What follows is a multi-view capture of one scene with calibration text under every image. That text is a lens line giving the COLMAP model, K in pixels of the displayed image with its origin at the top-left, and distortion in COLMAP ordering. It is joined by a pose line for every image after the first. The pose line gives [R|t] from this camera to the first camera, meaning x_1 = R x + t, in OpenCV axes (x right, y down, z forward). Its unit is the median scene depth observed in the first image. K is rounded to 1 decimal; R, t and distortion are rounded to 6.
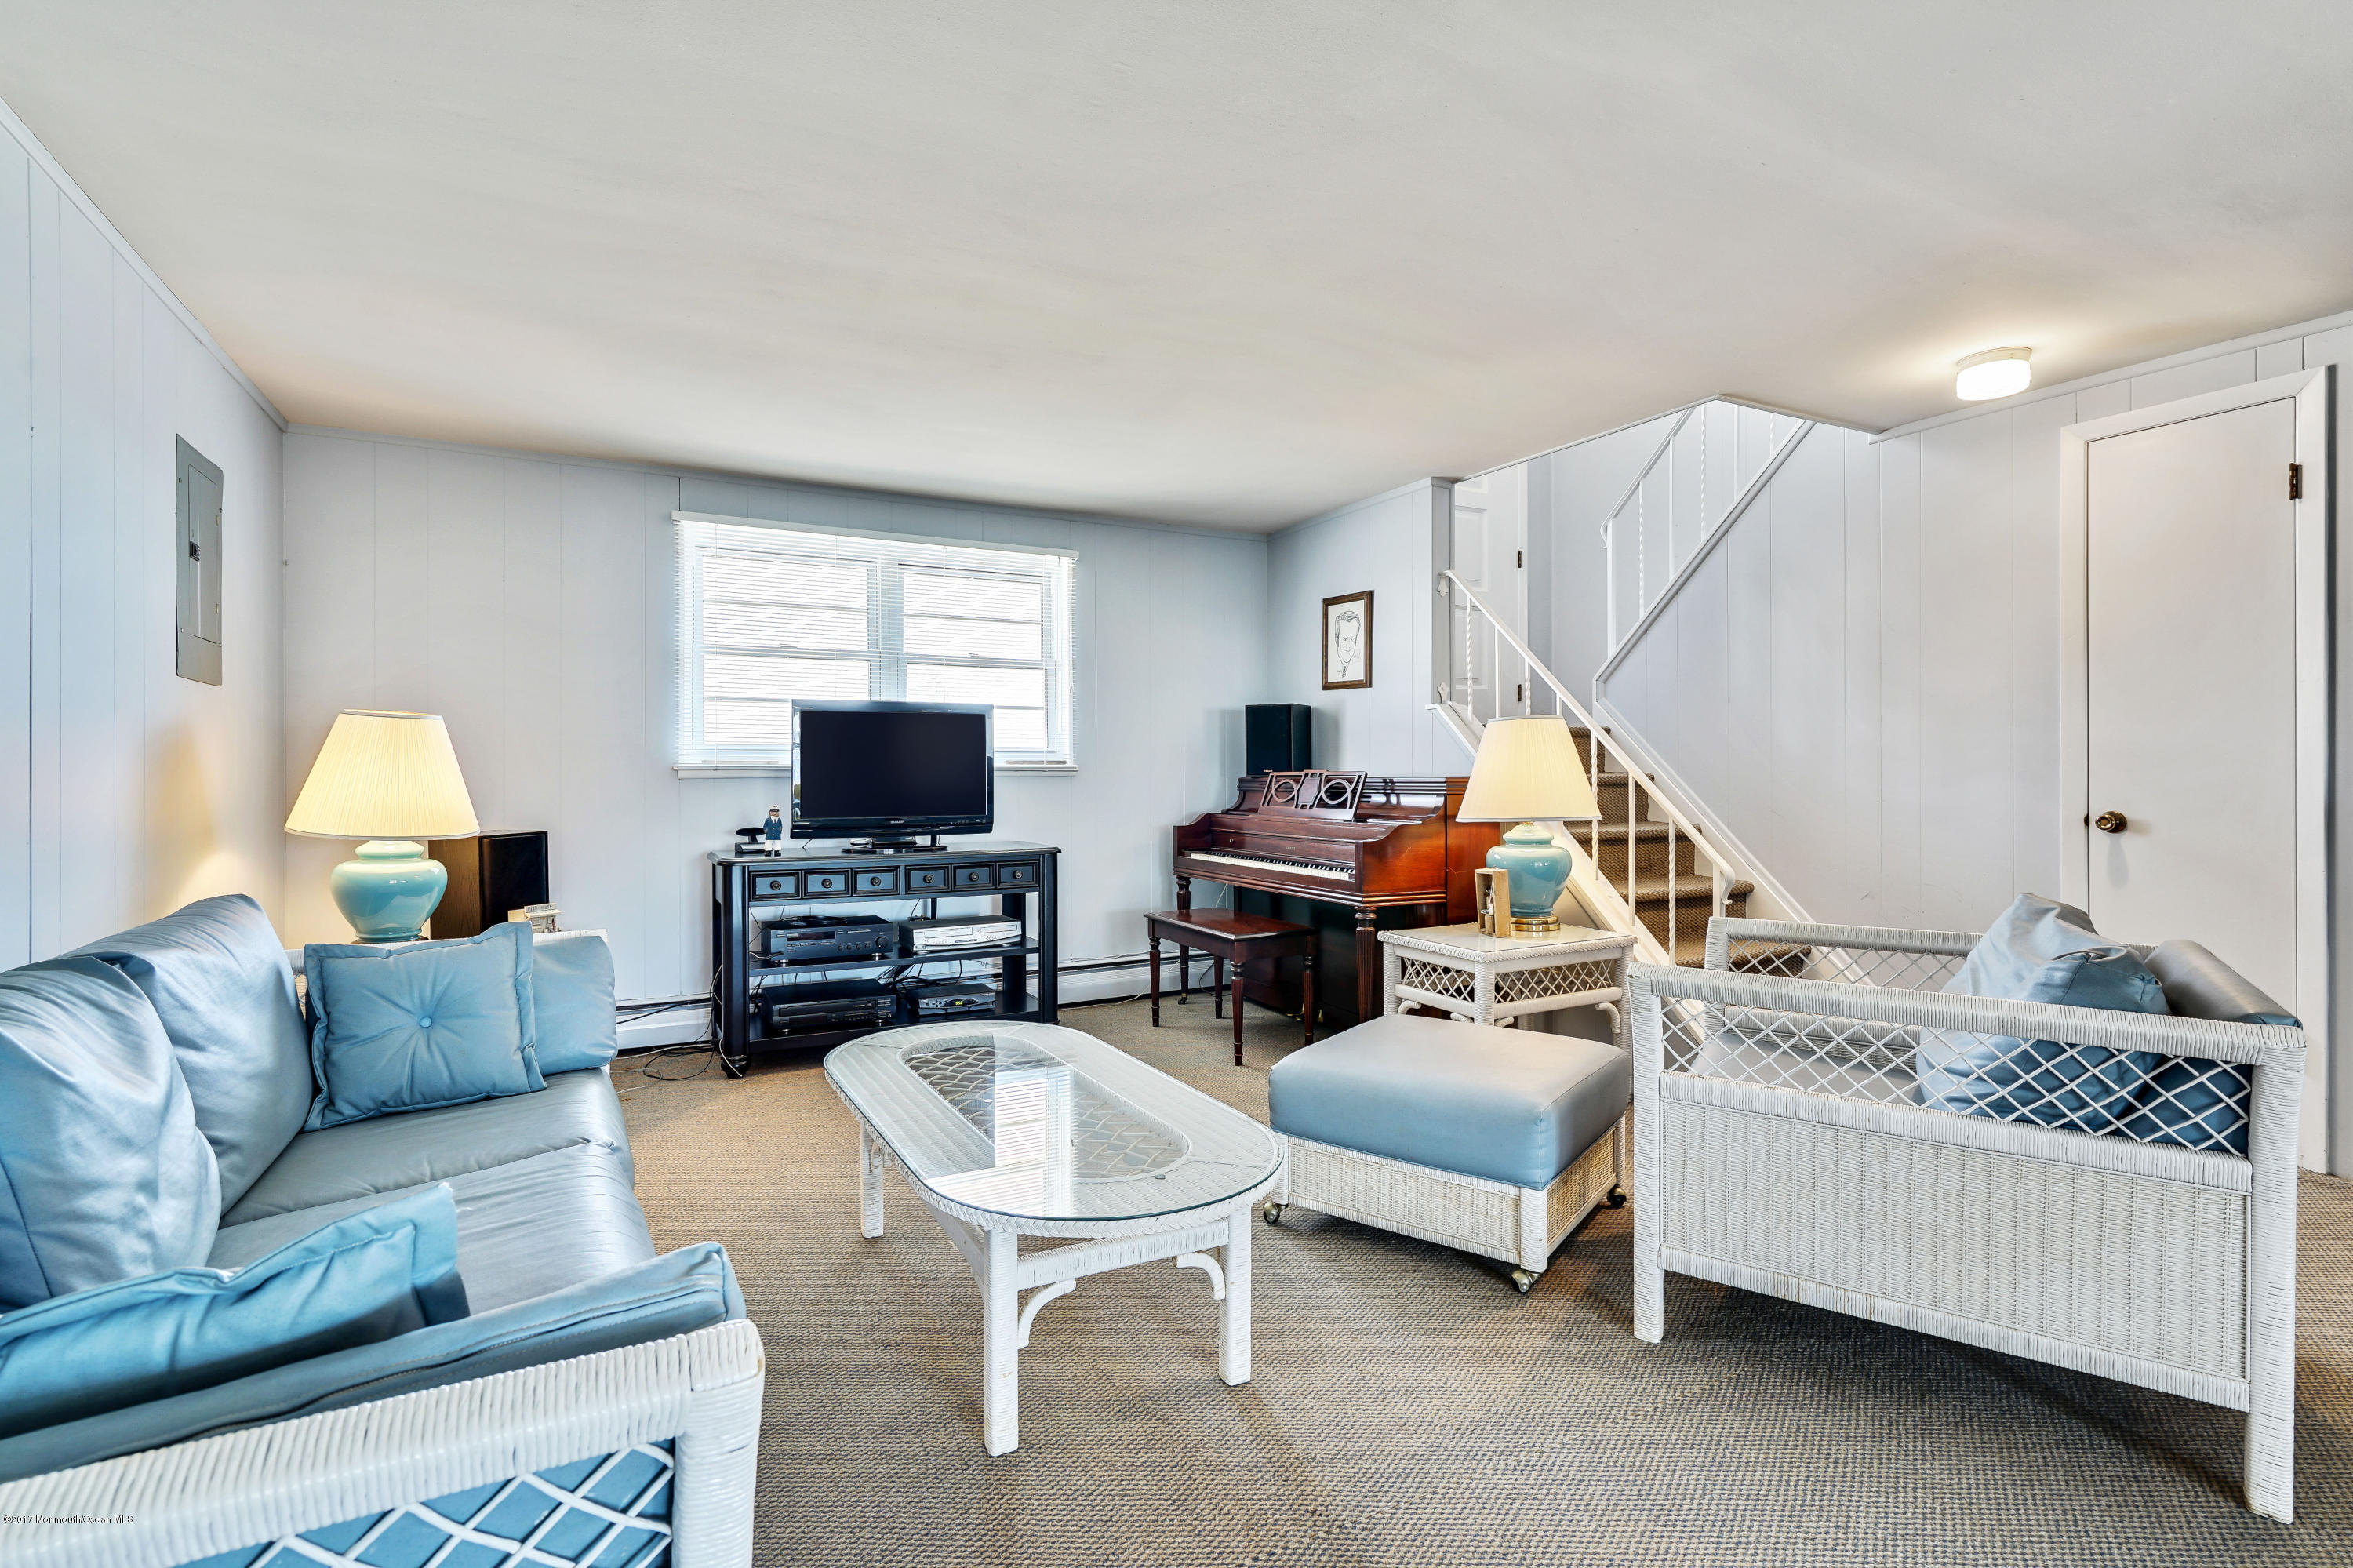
lens RADIAL K [[1140.3, 0, 1176.5], [0, 1140.3, 784.0], [0, 0, 1]] dist [-0.002125, -0.000049]
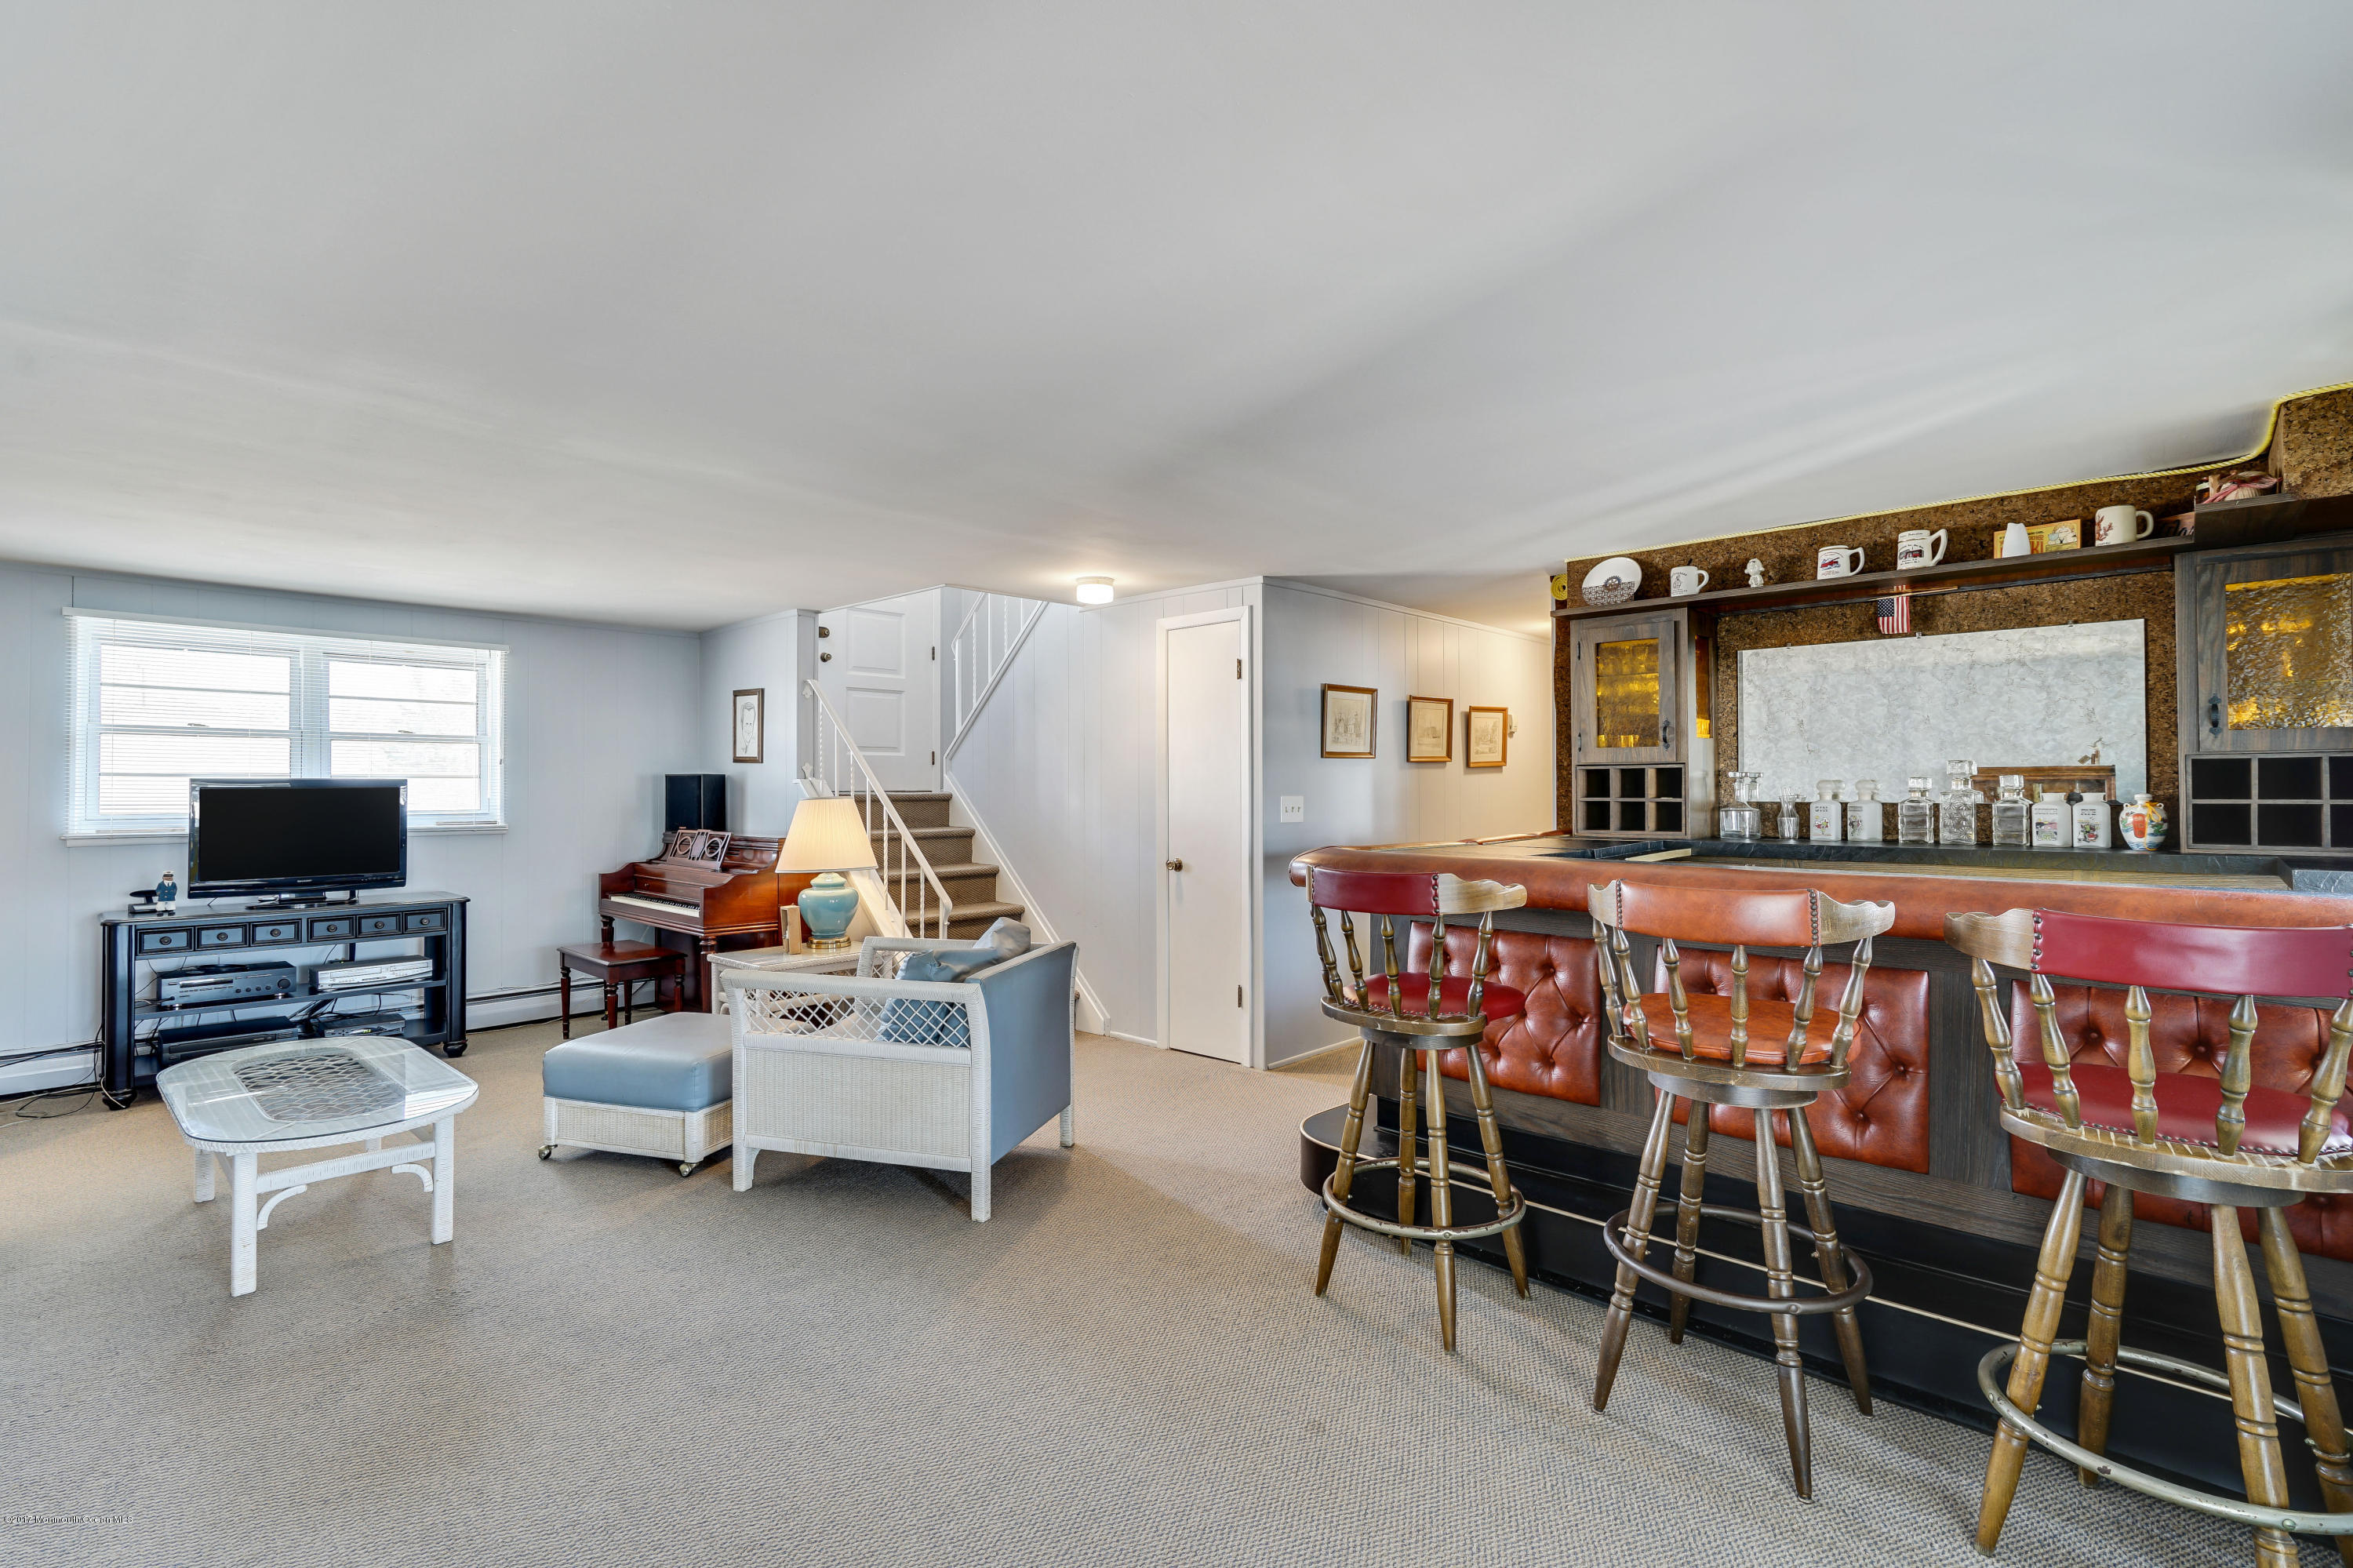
lens RADIAL K [[1096.2, 0, 1176.5], [0, 1096.2, 784.0], [0, 0, 1]] dist [0.001318, 0.001706]
pose [[0.945096, 0.000698, 0.326793, 0.245396], [0.005505, 0.999822, -0.018056, -0.043021], [-0.326748, 0.018863, 0.944923, -0.383808]]
